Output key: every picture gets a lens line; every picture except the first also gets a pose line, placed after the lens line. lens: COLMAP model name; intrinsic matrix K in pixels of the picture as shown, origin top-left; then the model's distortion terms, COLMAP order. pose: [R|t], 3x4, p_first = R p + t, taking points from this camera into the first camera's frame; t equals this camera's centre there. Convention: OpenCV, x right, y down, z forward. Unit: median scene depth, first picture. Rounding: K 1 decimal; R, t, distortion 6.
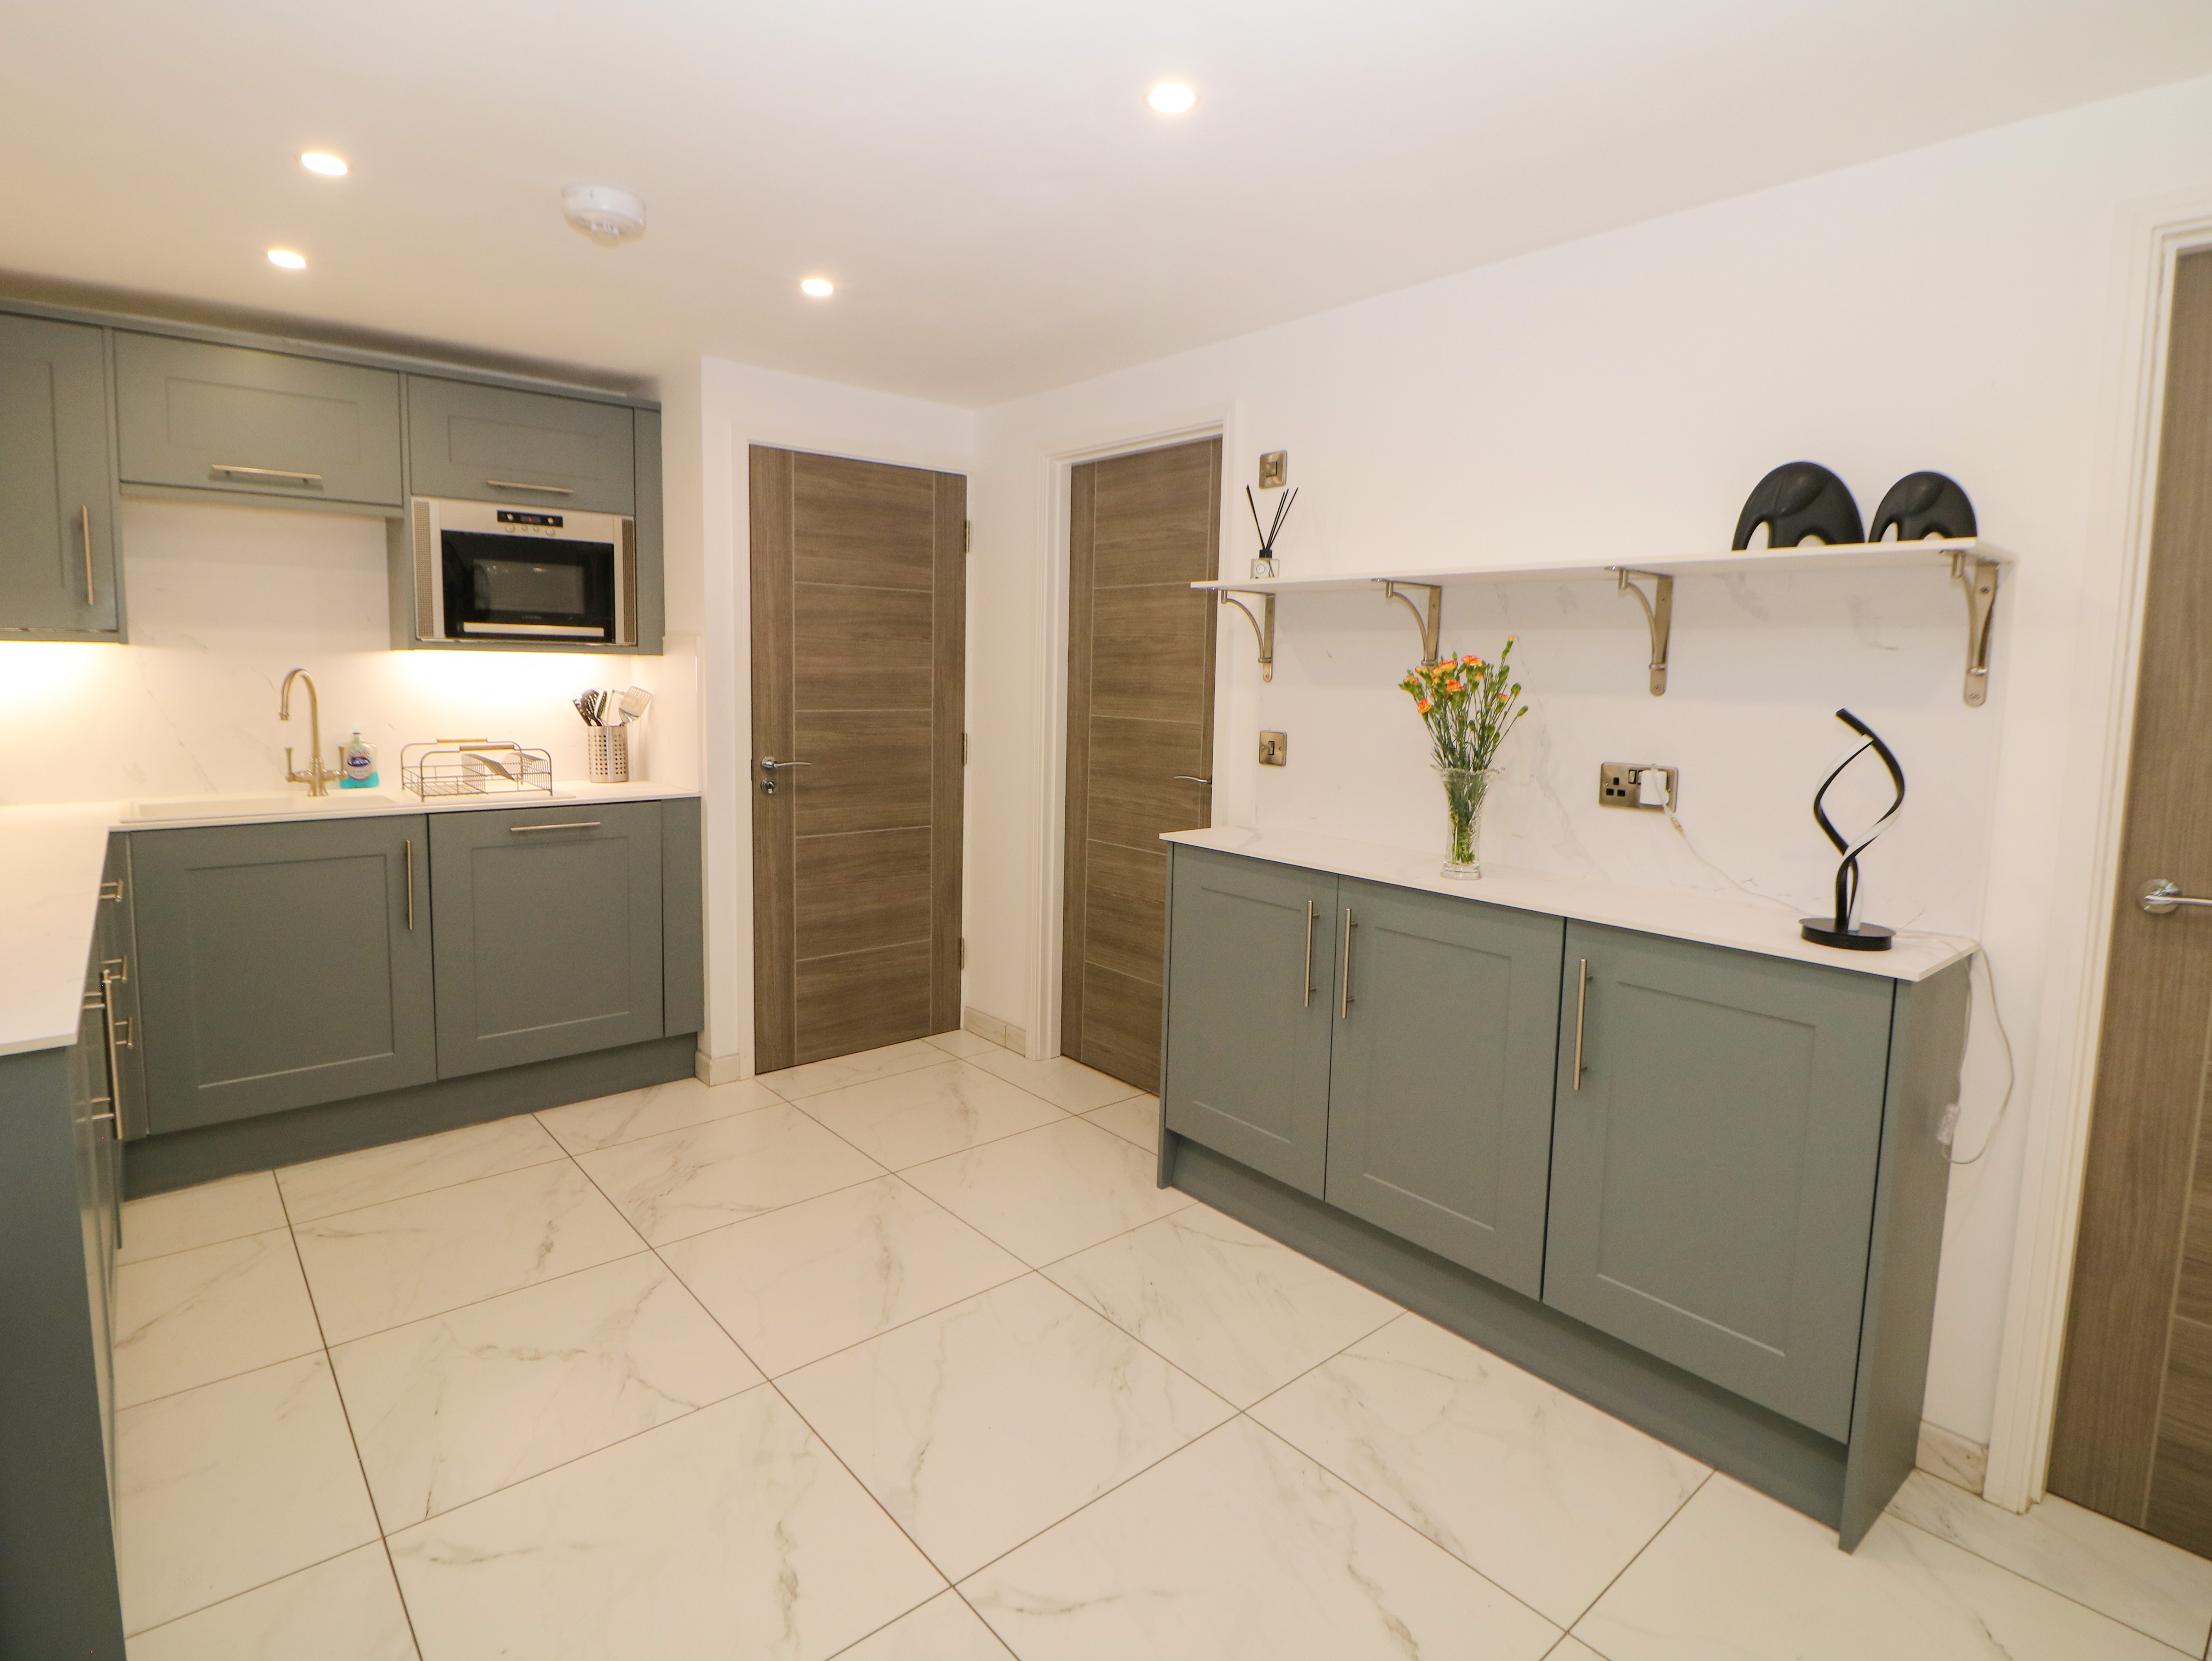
lens RADIAL K [[1144.9, 0, 1109.6], [0, 1144.9, 775.3], [0, 0, 1]] dist [-0.001424, -0.012139]
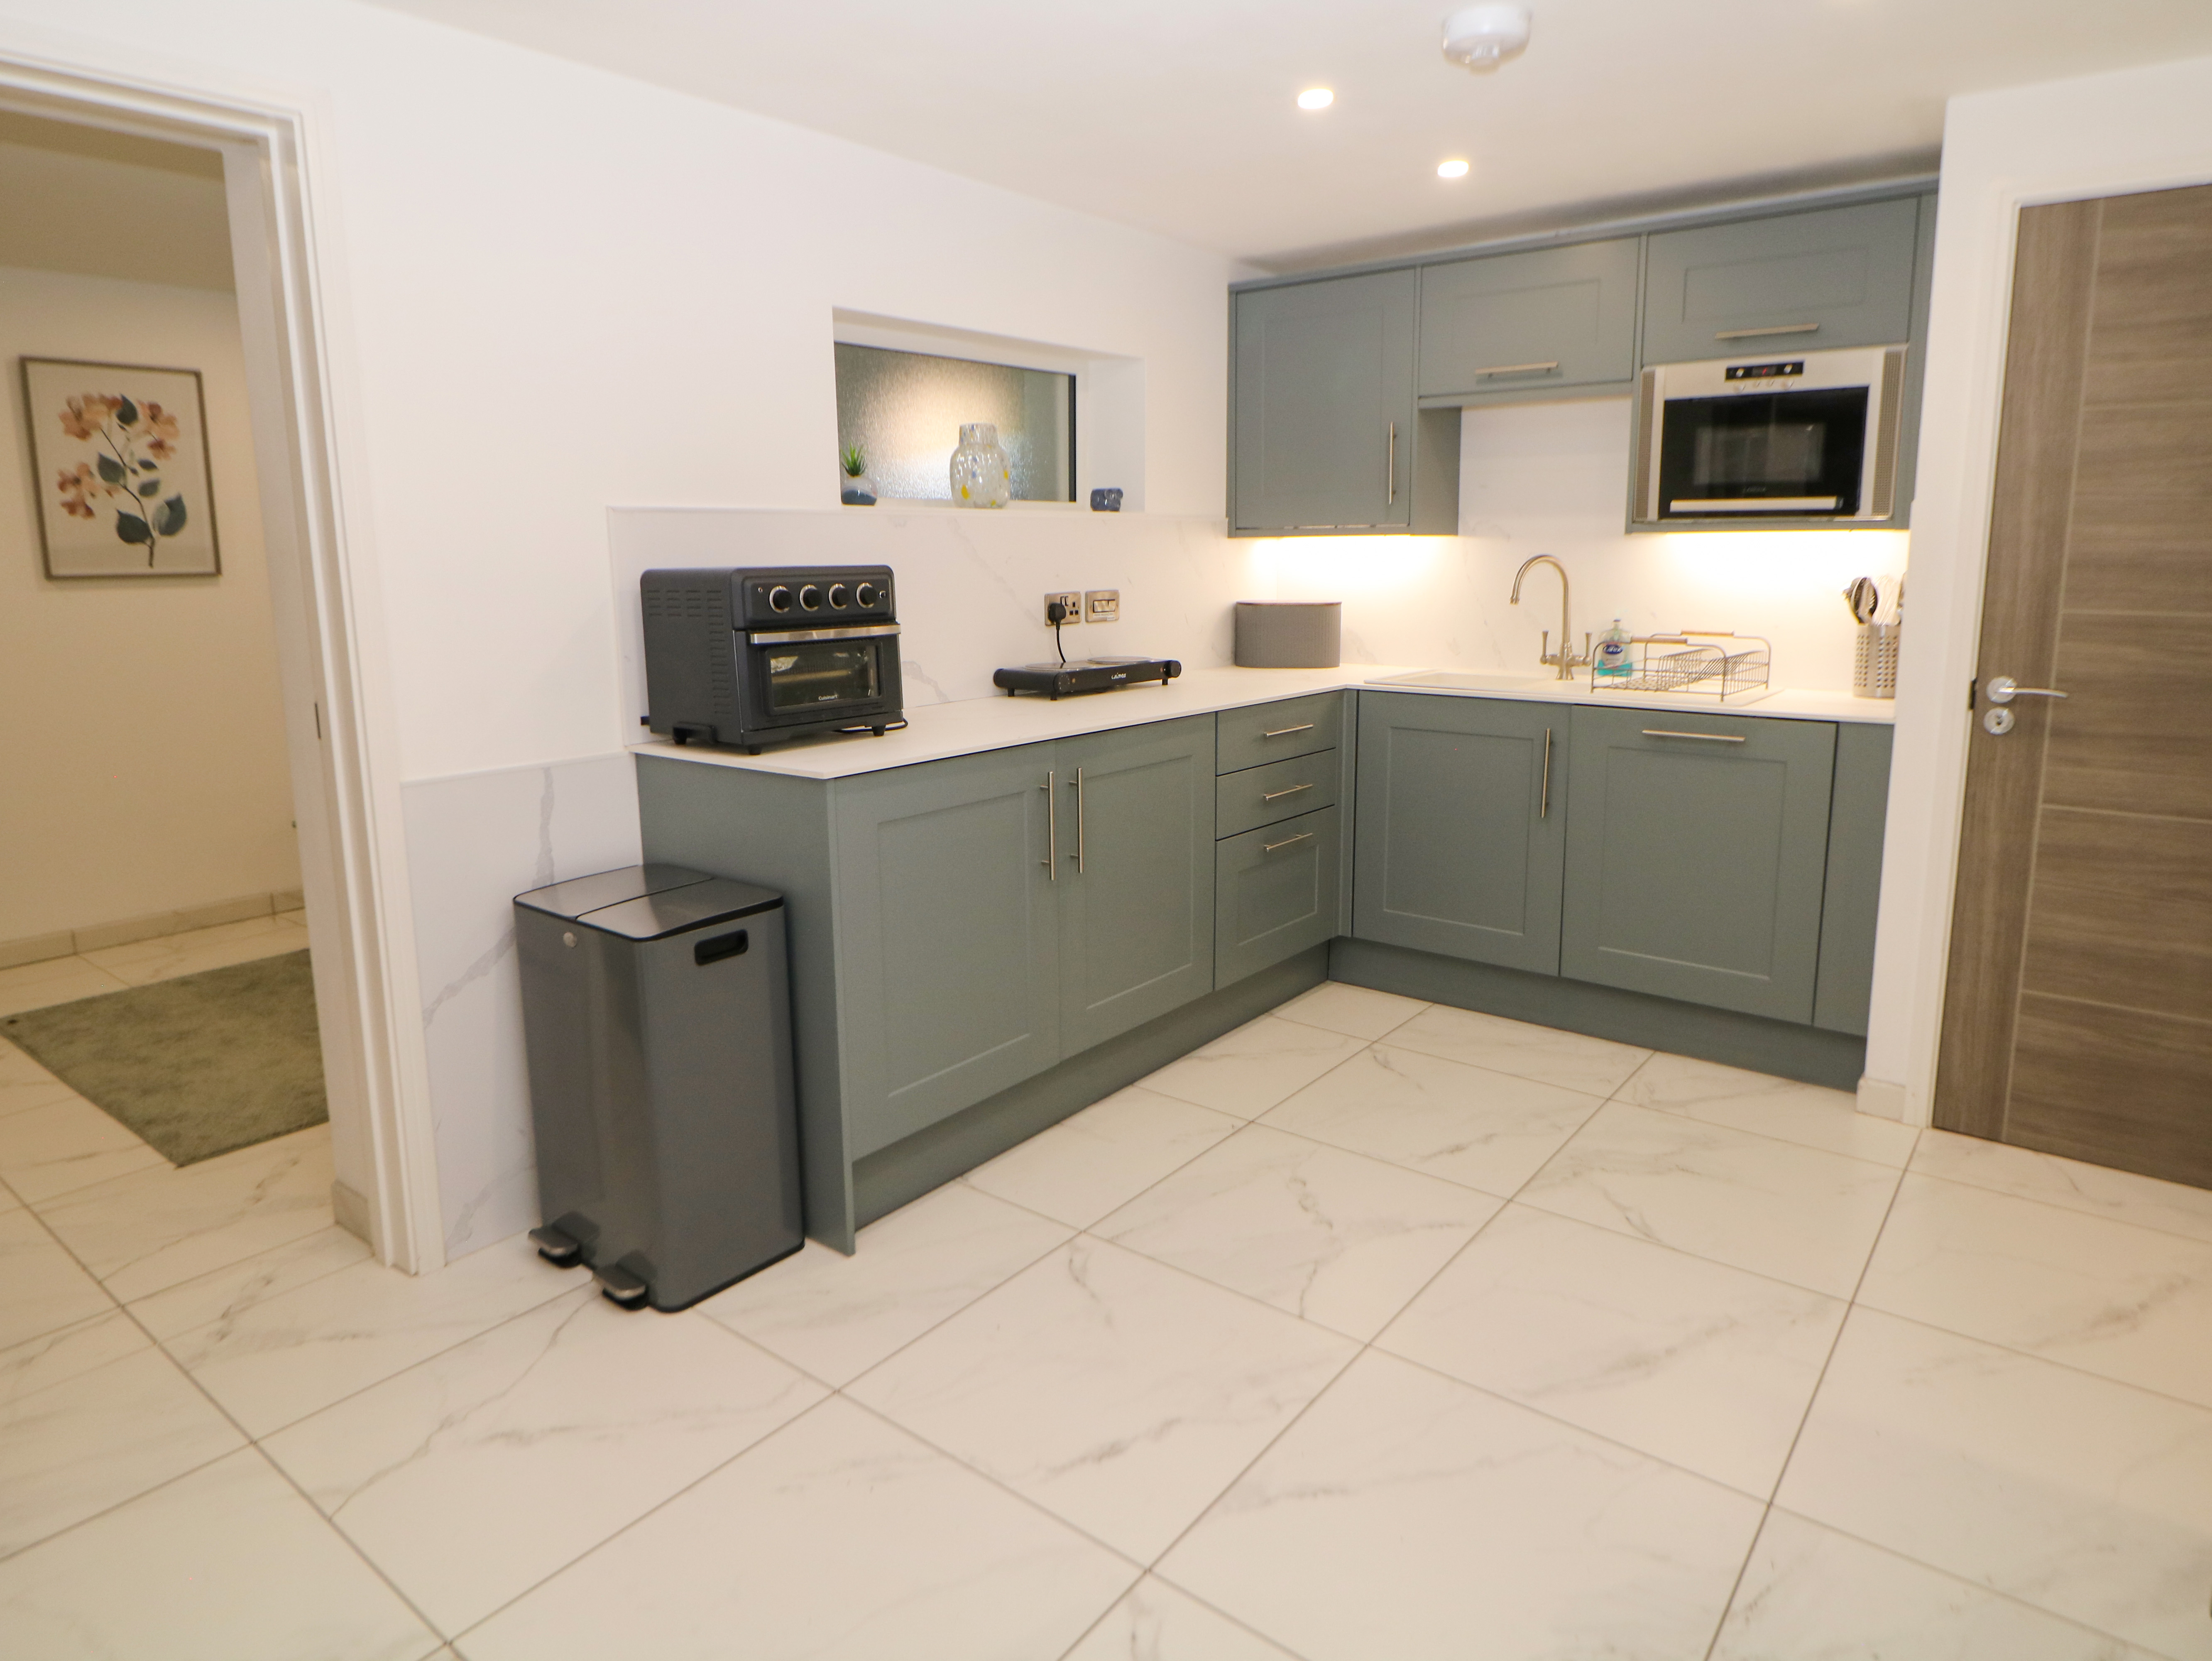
lens RADIAL K [[1321.4, 0, 1110.1], [0, 1321.4, 760.2], [0, 0, 1]] dist [-0.001921, -0.002214]
pose [[0.197441, 0.136841, -0.970717, 0.370448], [-0.081835, 0.989054, 0.122781, -0.021527], [0.976893, 0.055197, 0.206479, 0.343691]]
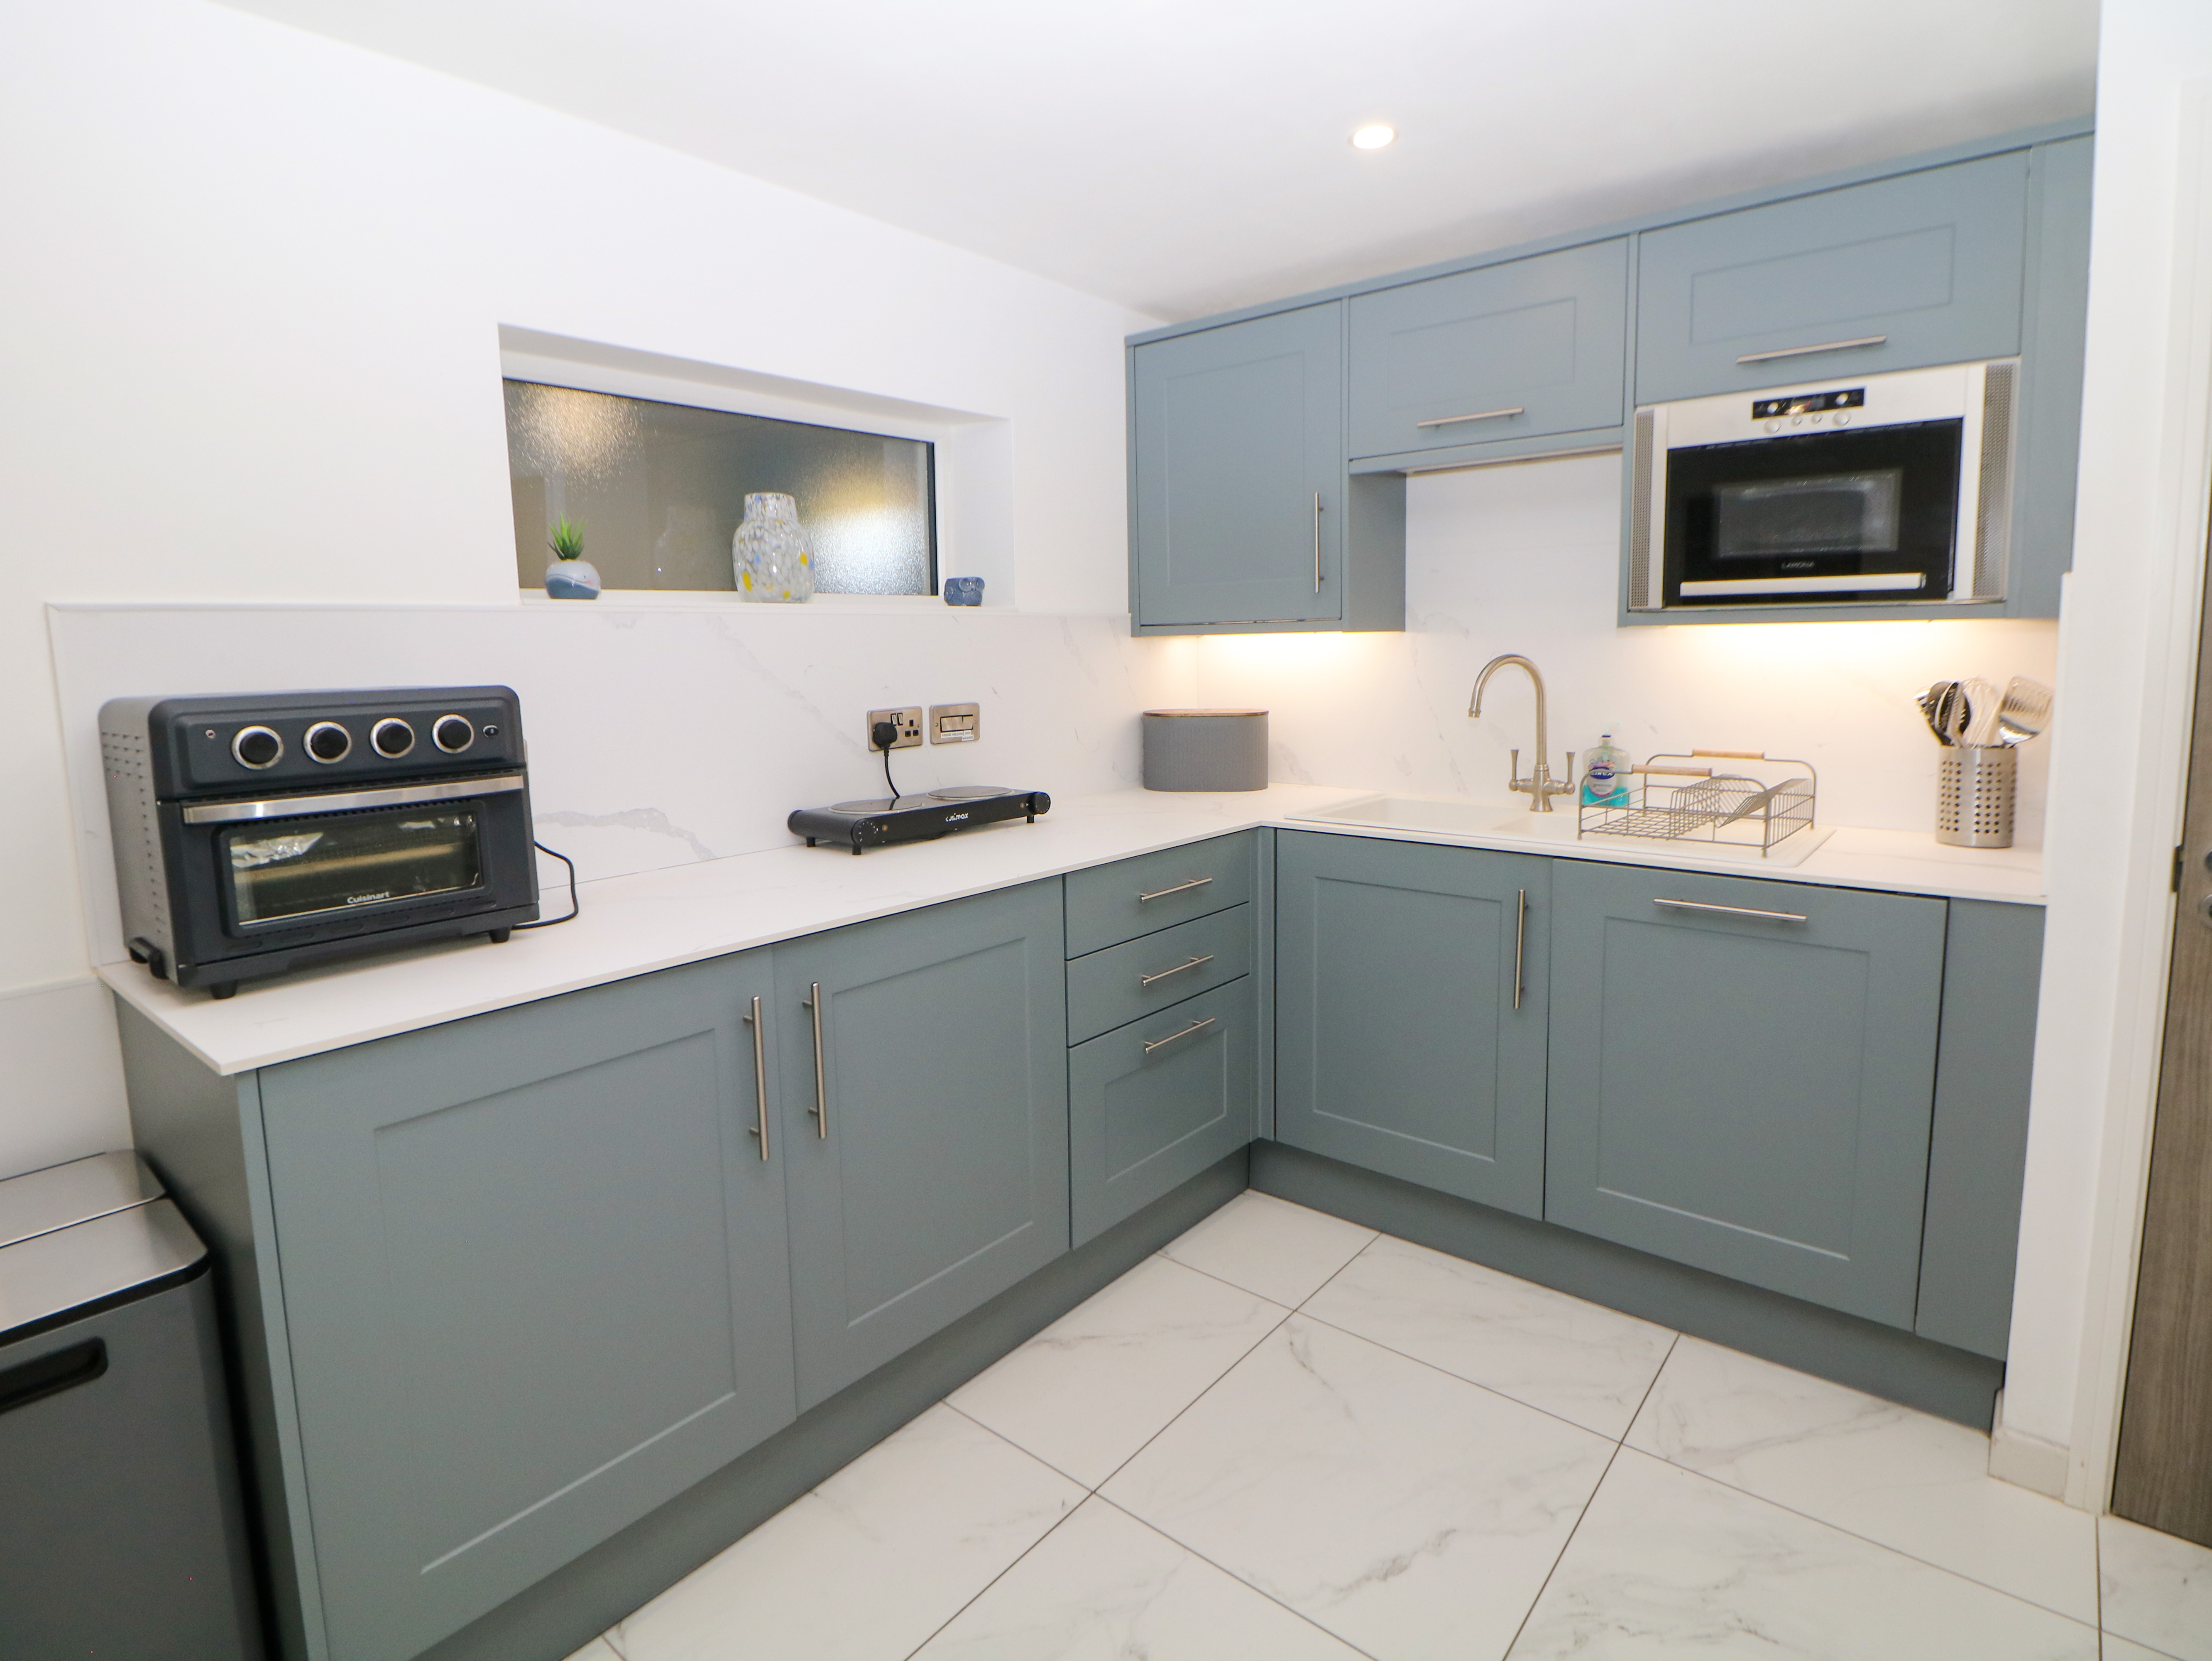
lens RADIAL K [[1144.9, 0, 1109.6], [0, 1144.9, 775.3], [0, 0, 1]] dist [-0.001424, -0.012139]
pose [[0.173602, 0.091526, -0.980554, 0.044769], [-0.072562, 0.994154, 0.079949, -0.047445], [0.982139, 0.057271, 0.179229, 0.527707]]
